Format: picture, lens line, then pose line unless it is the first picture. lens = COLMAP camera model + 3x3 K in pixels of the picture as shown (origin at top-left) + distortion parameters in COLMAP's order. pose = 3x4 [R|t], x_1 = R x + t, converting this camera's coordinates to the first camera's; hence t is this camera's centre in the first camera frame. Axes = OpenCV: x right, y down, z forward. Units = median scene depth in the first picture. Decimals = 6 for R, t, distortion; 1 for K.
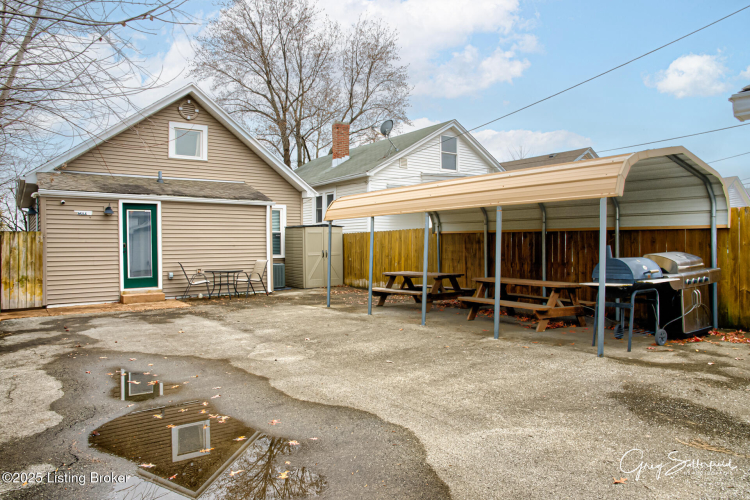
lens RADIAL K [[505.6, 0, 375.0], [0, 505.6, 250.0], [0, 0, 1]] dist [-0.091224, 0.098941]
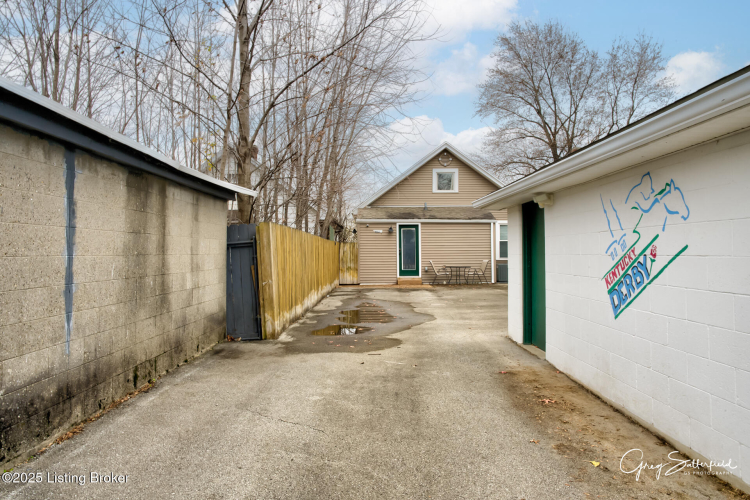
lens RADIAL K [[505.6, 0, 375.0], [0, 505.6, 250.0], [0, 0, 1]] dist [-0.091224, 0.098941]
pose [[0.809039, -0.001231, -0.587754, 0.408195], [-0.008156, 0.999878, -0.013320, 0.013054], [0.587698, 0.015570, 0.808930, -0.402691]]
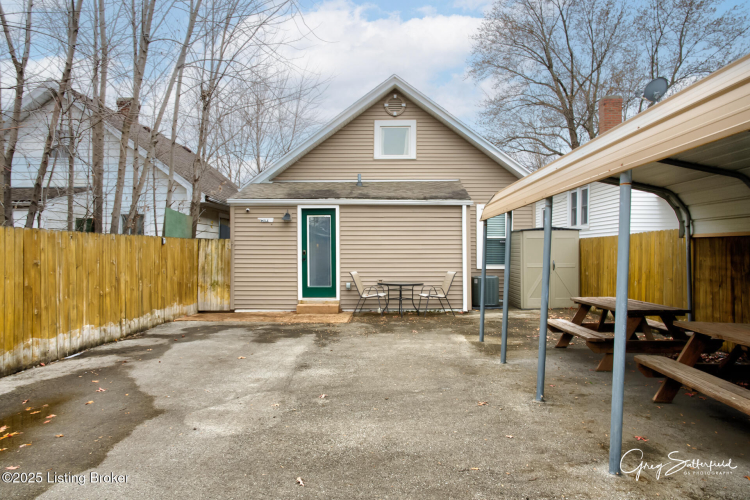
lens RADIAL K [[505.6, 0, 375.0], [0, 505.6, 250.0], [0, 0, 1]] dist [-0.091224, 0.098941]
pose [[0.796030, 0.005251, -0.605235, 0.189950], [-0.012837, 0.999884, -0.008209, -0.007906], [0.605122, 0.014304, 0.796005, 0.294816]]
